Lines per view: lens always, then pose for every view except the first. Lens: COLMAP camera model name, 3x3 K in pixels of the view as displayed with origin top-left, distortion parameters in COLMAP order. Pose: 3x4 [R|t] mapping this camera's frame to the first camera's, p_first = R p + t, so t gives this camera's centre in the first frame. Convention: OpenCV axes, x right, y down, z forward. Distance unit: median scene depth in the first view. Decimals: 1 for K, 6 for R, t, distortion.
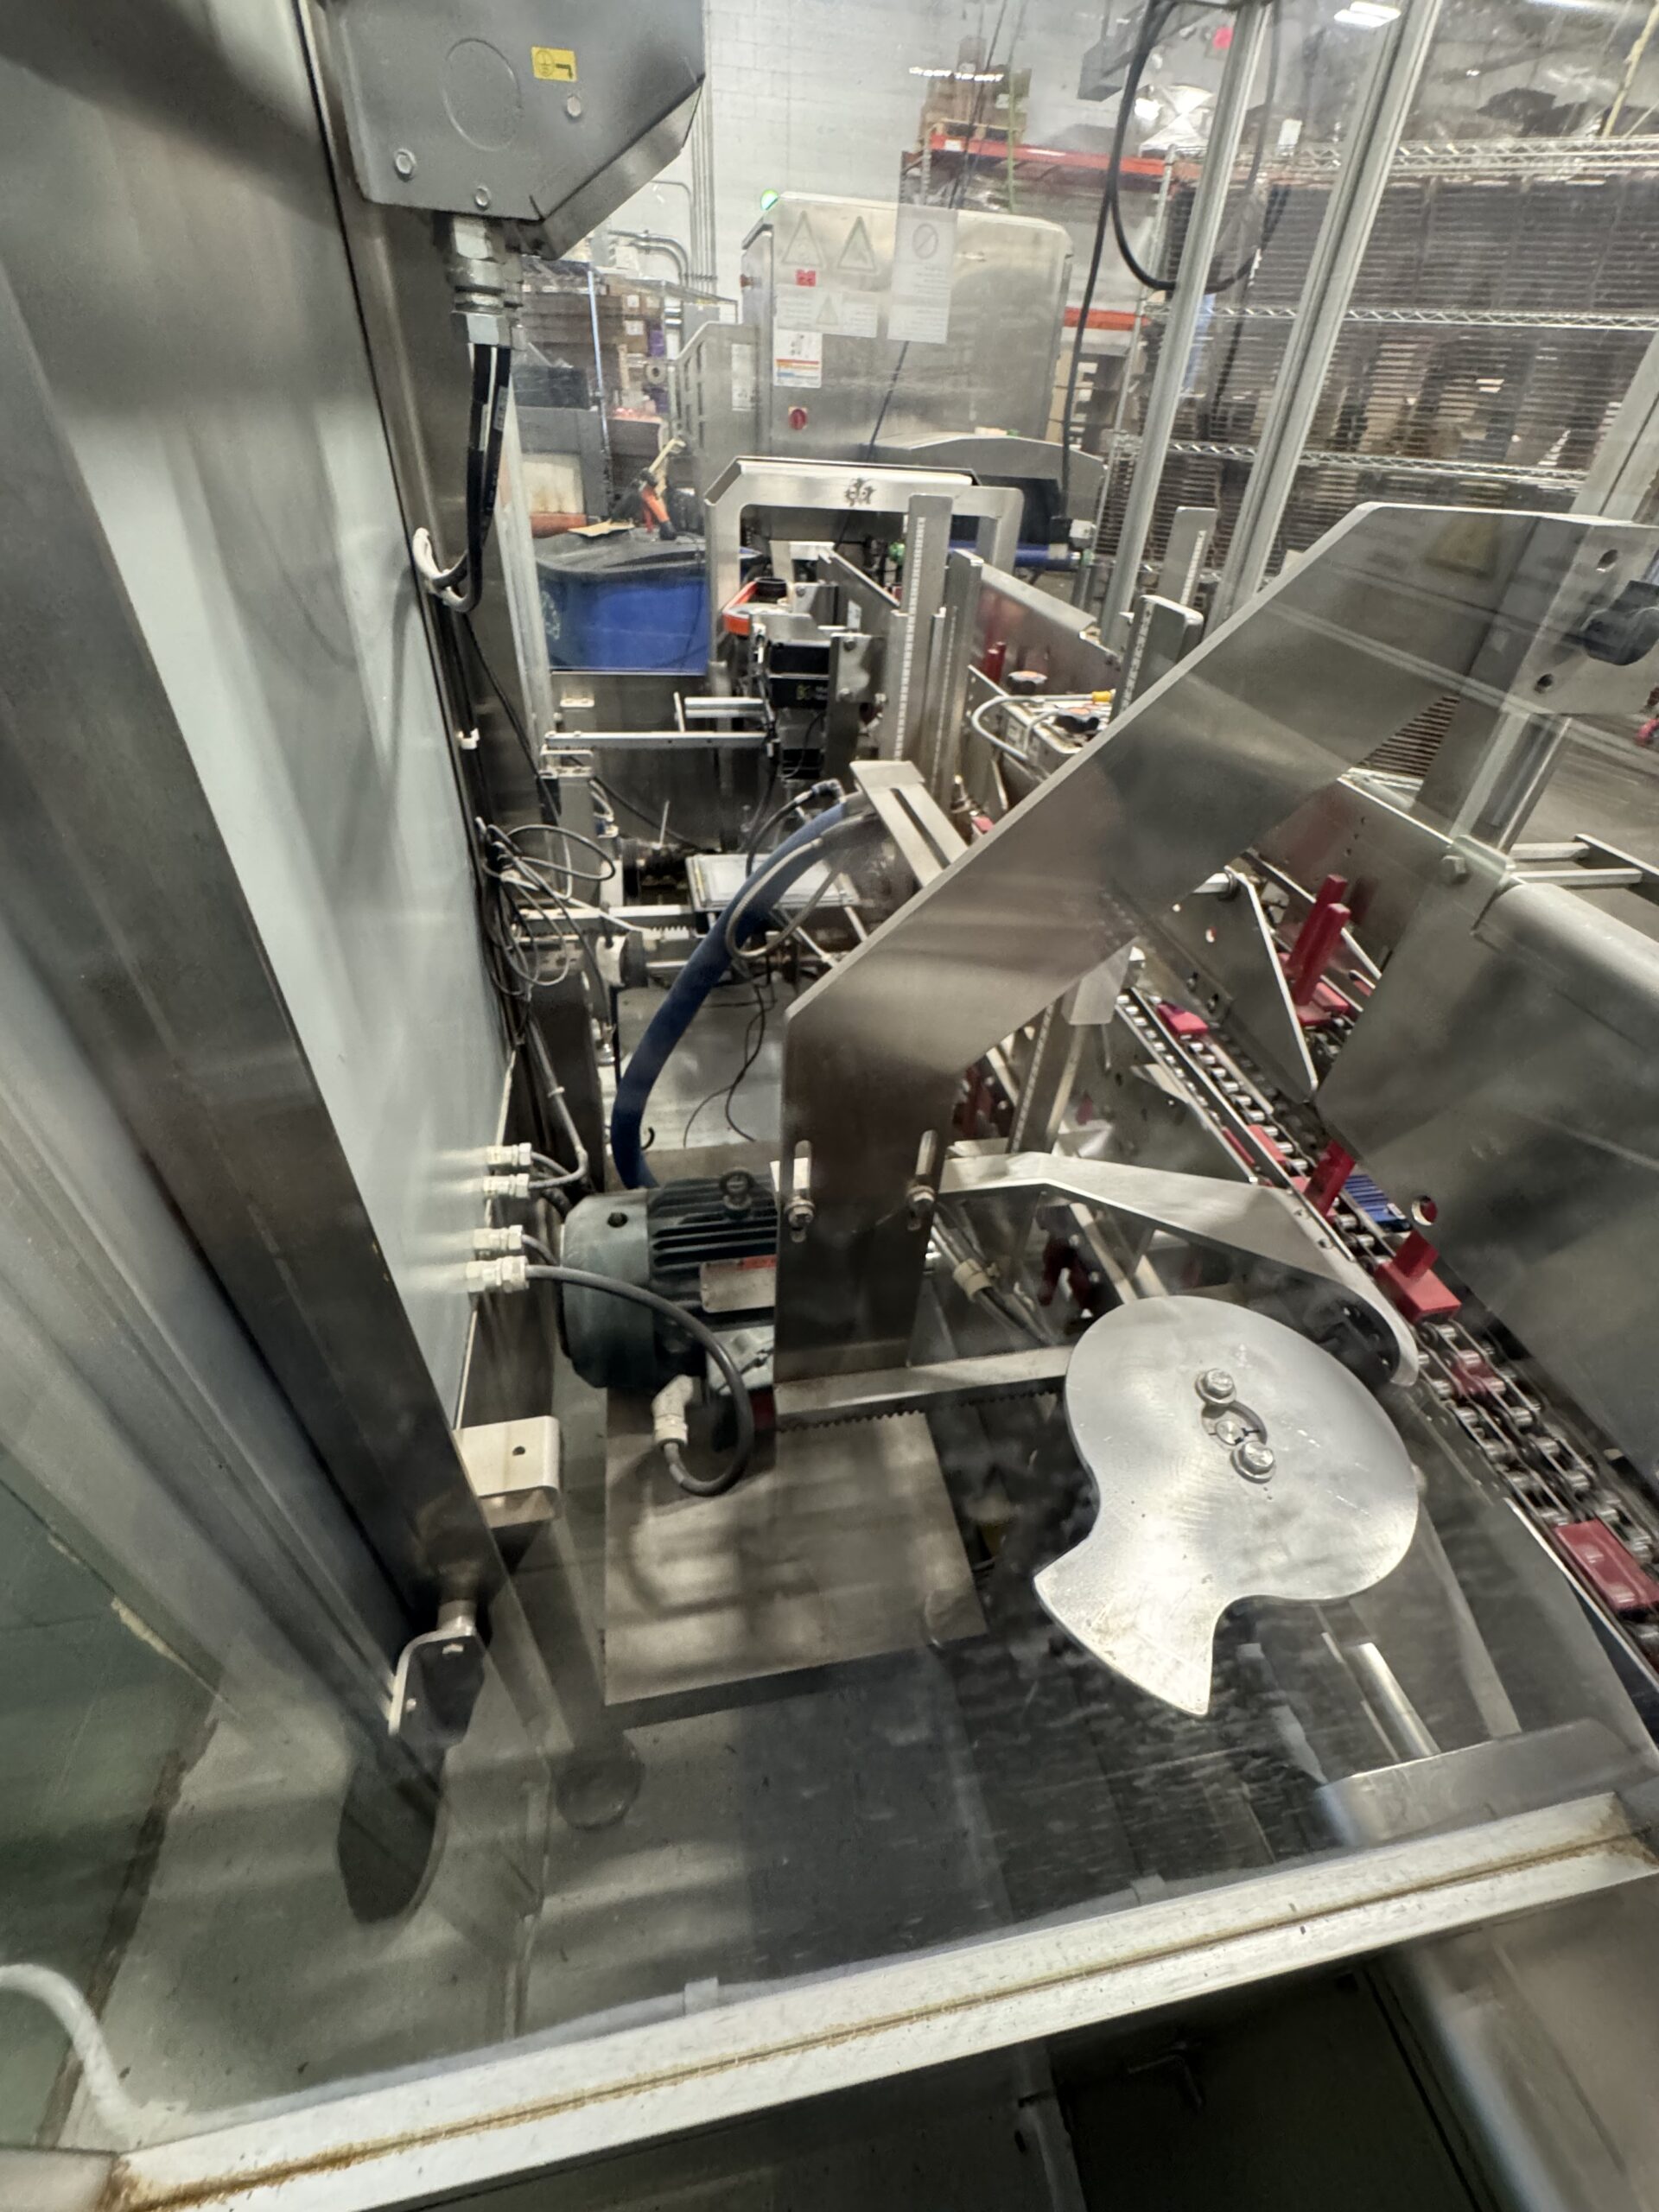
lens RADIAL K [[889.4, 0, 825.5], [0, 889.4, 1100.9], [0, 0, 1]] dist [0.000882, -0.000090]
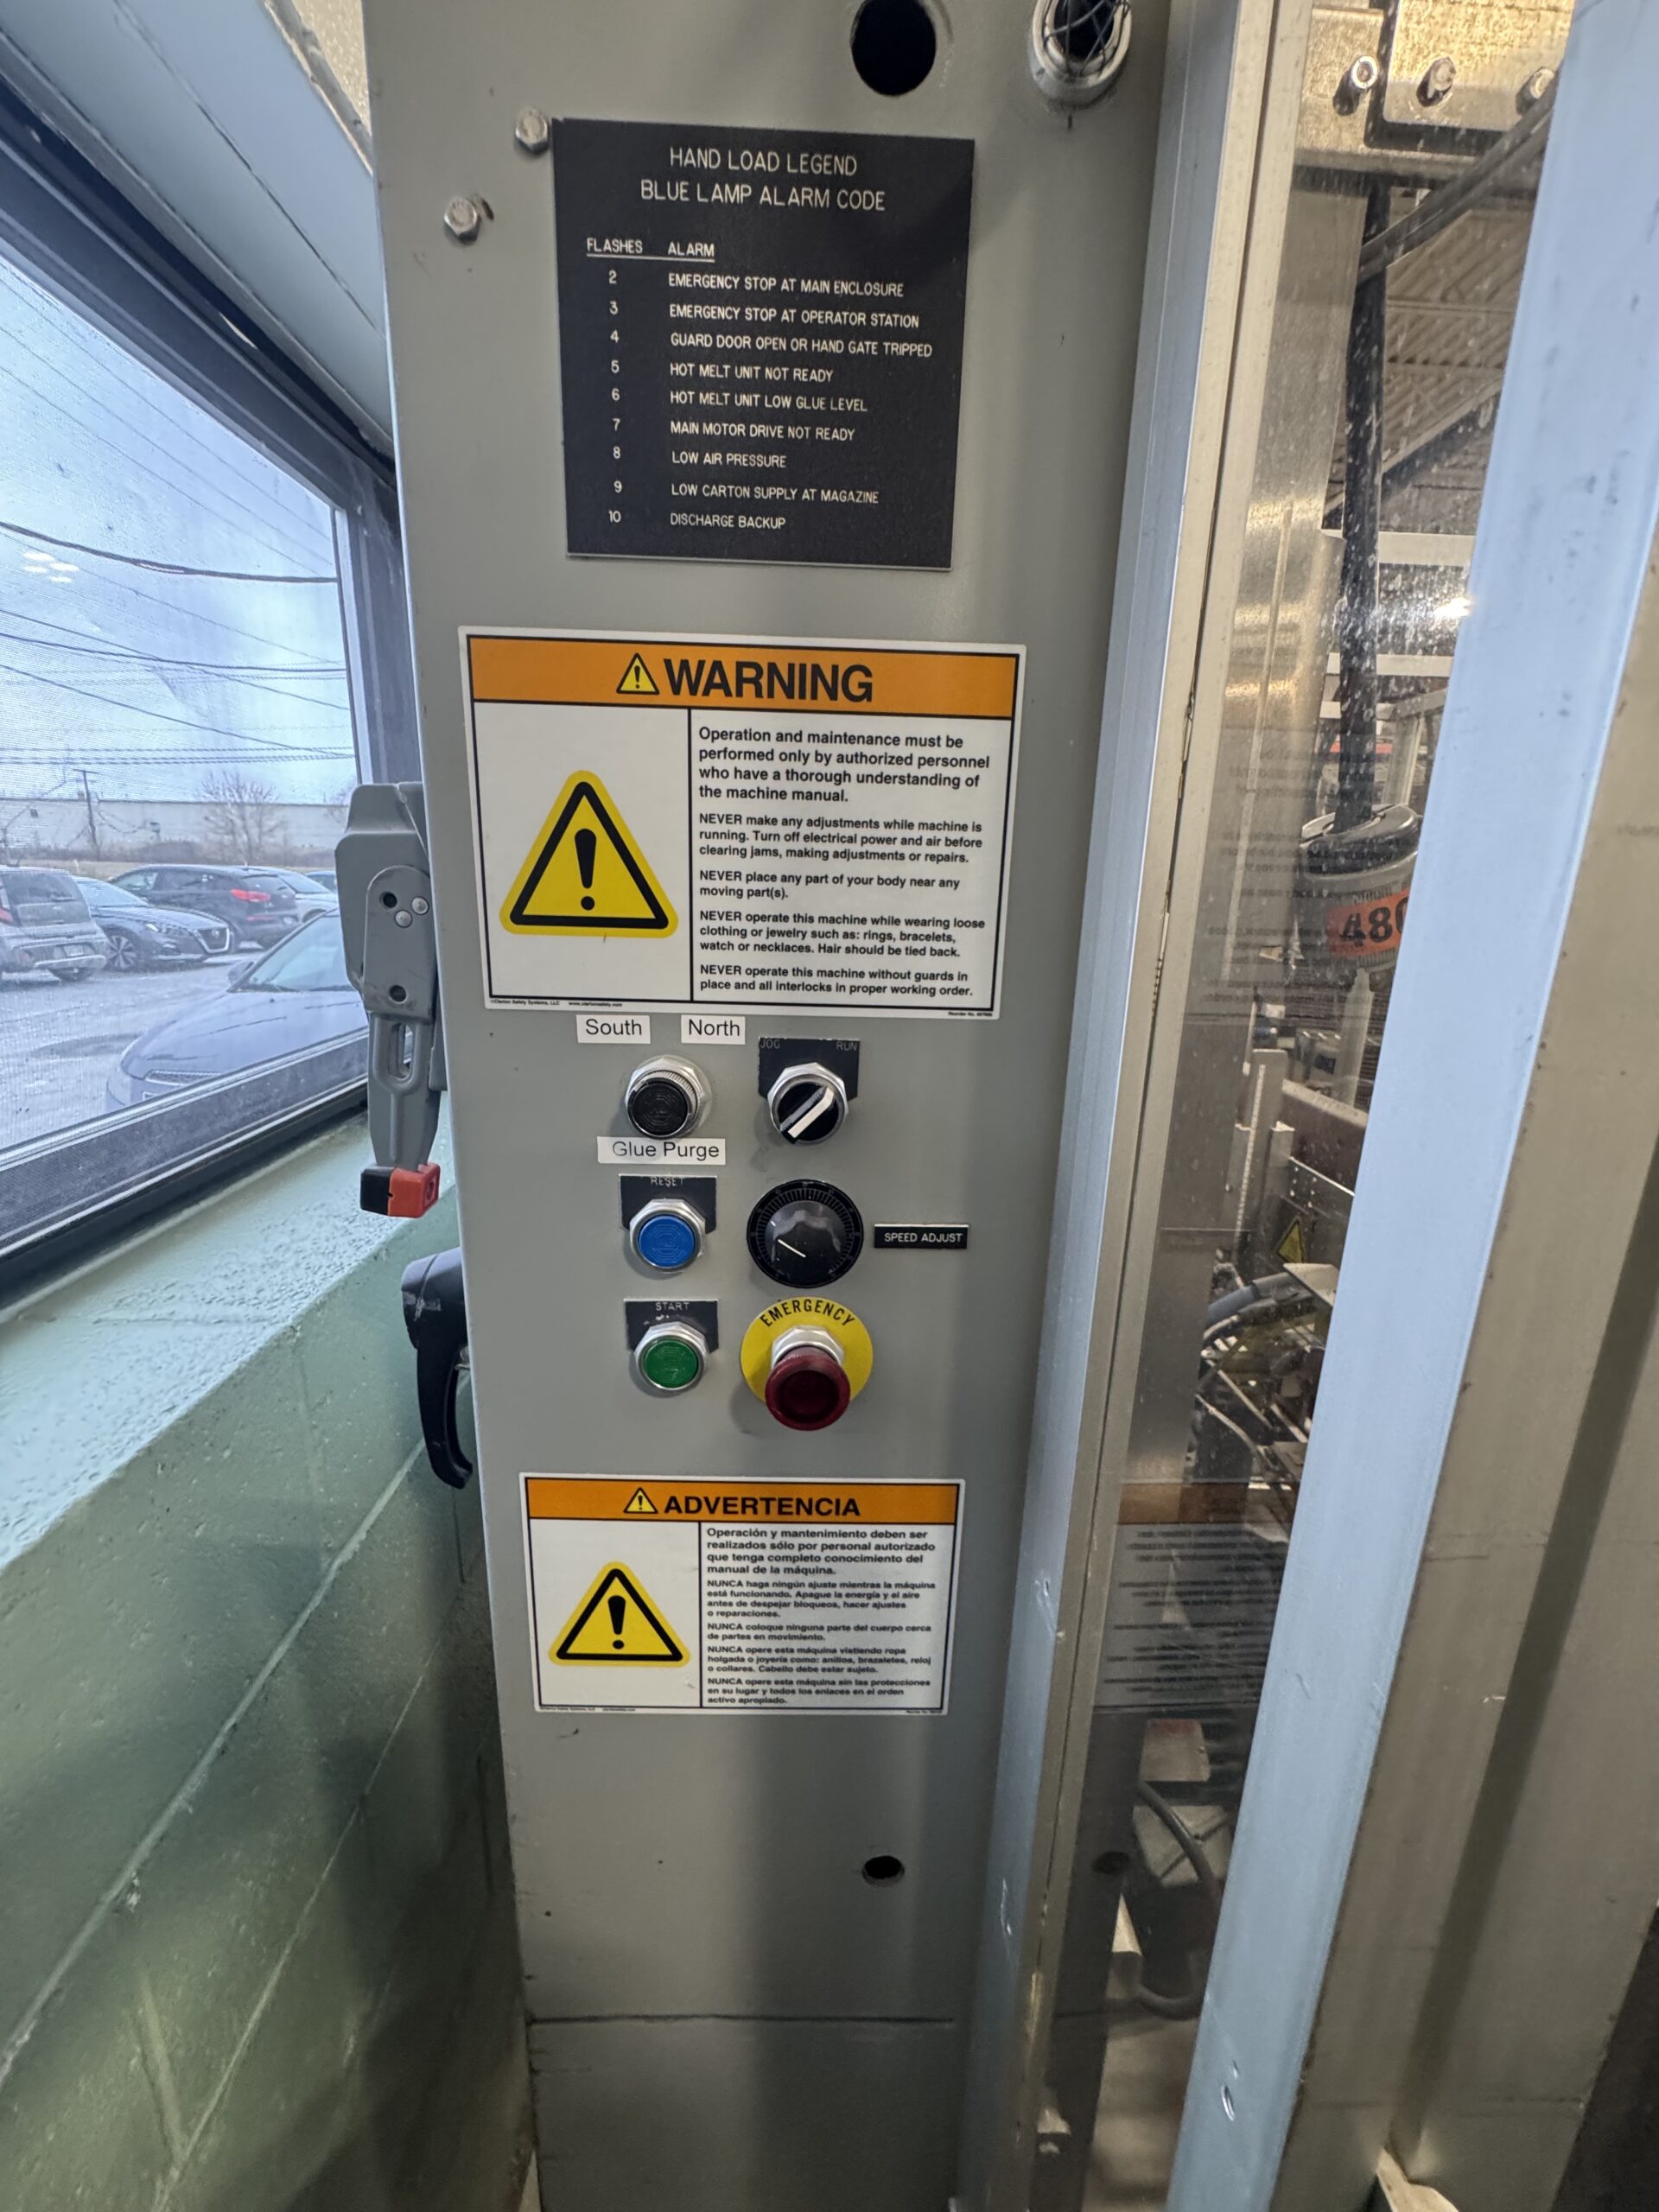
lens RADIAL K [[889.4, 0, 842.7], [0, 889.4, 1105.9], [0, 0, 1]] dist [0.000882, -0.000090]
pose [[0.987132, 0.018696, -0.158812, -0.277678], [-0.083355, 0.907700, -0.411258, -0.007718], [0.136465, 0.419204, 0.897578, -0.226473]]
